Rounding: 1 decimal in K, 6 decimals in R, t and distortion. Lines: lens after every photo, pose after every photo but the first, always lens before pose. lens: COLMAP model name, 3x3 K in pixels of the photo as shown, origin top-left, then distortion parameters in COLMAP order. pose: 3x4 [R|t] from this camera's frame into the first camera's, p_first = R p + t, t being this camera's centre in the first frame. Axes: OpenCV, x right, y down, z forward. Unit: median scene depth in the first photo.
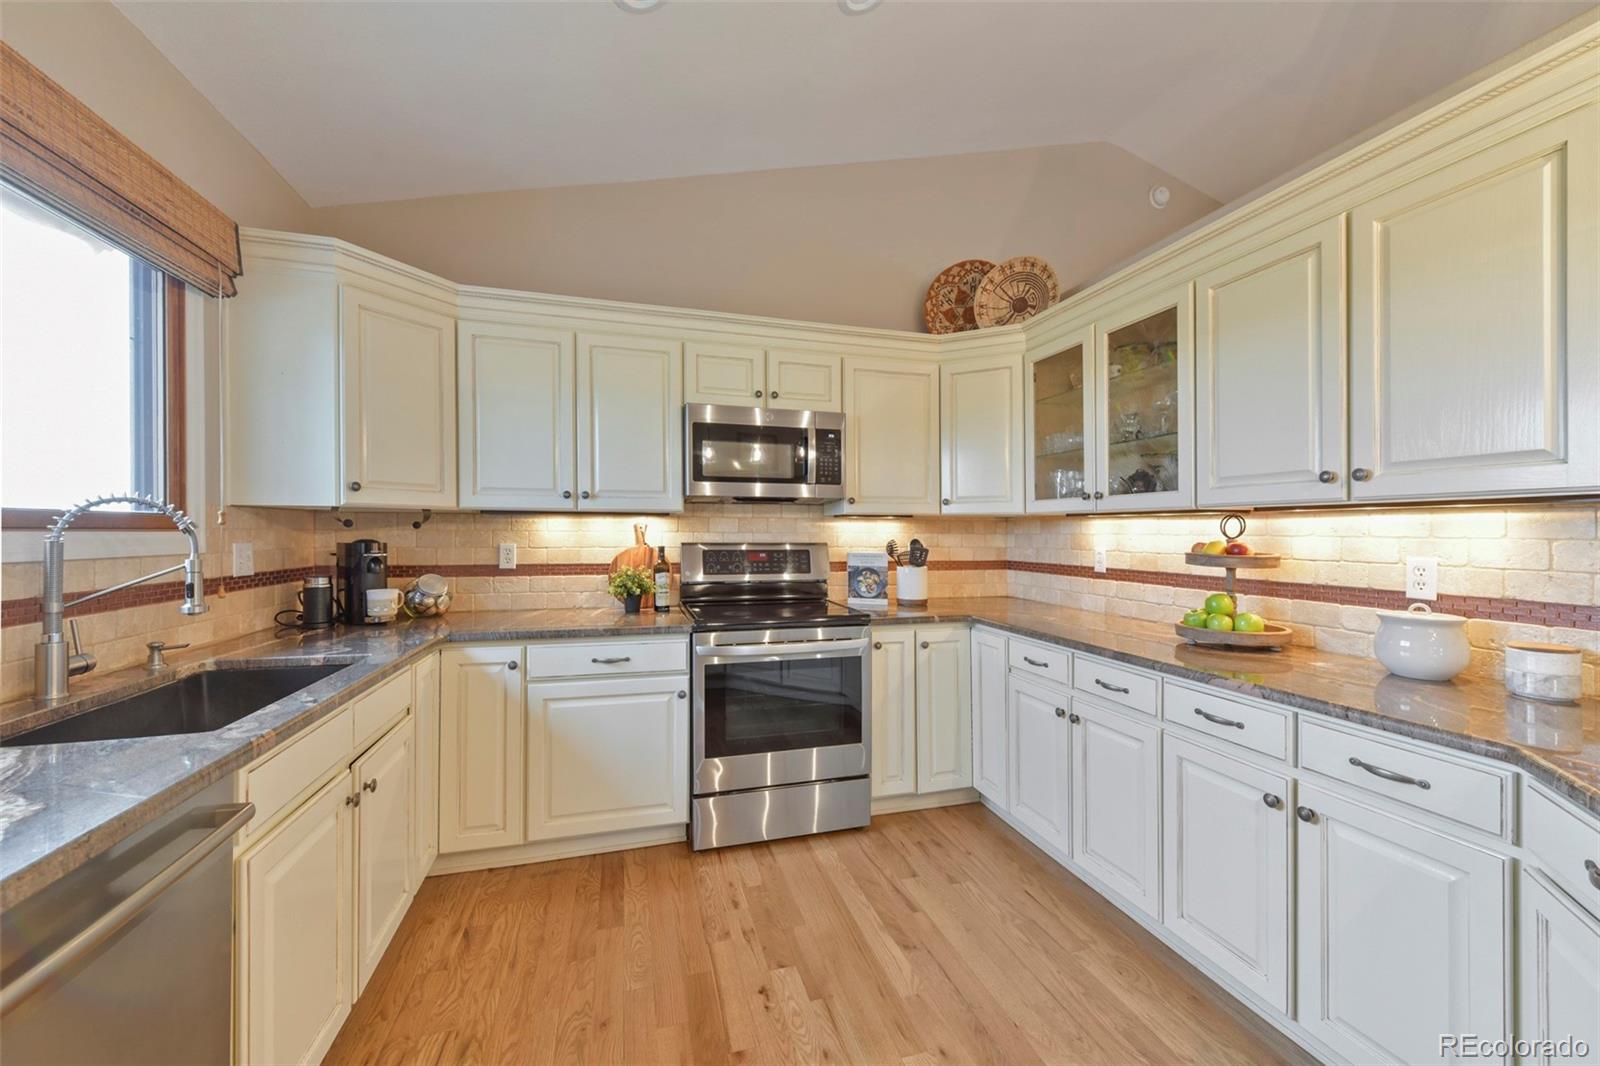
lens RADIAL K [[623.3, 0, 804.5], [0, 623.3, 535.2], [0, 0, 1]] dist [-0.000196, -0.000173]
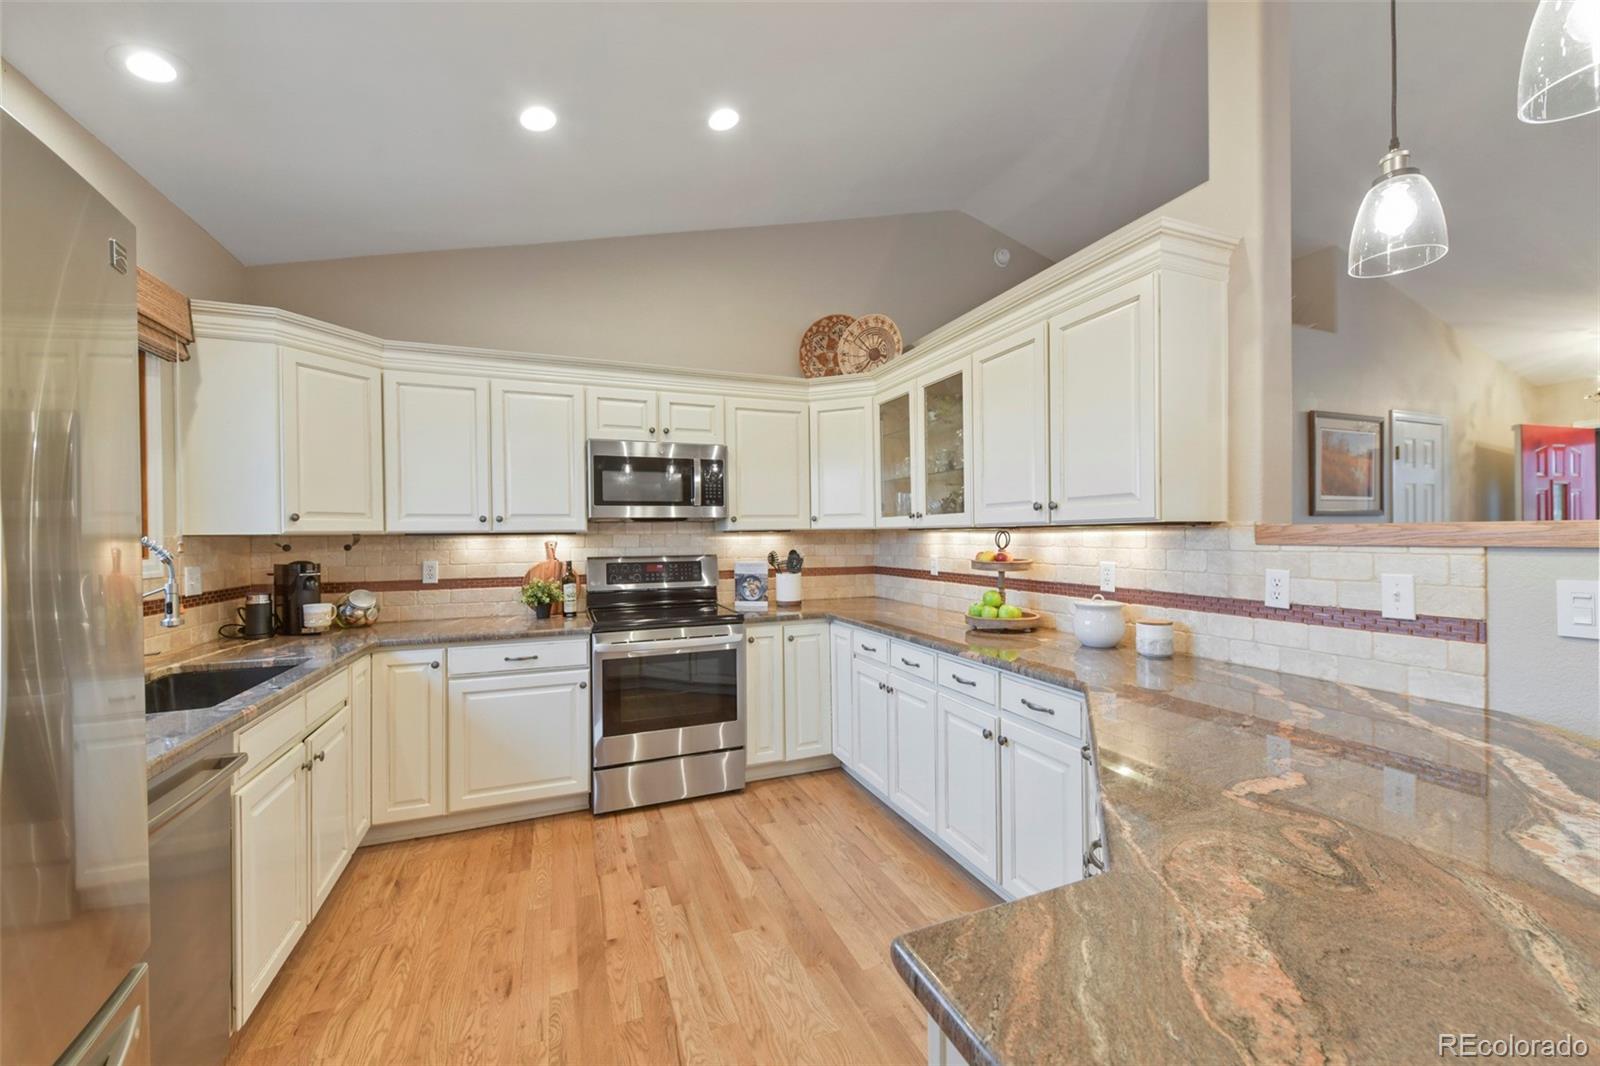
lens RADIAL K [[623.3, 0, 799.3], [0, 623.3, 529.1], [0, 0, 1]] dist [-0.000196, -0.000173]
pose [[0.995854, -0.015250, 0.089681, 0.128912], [0.016688, 0.999744, -0.015301, -0.022237], [-0.089425, 0.016734, 0.995853, -0.267852]]
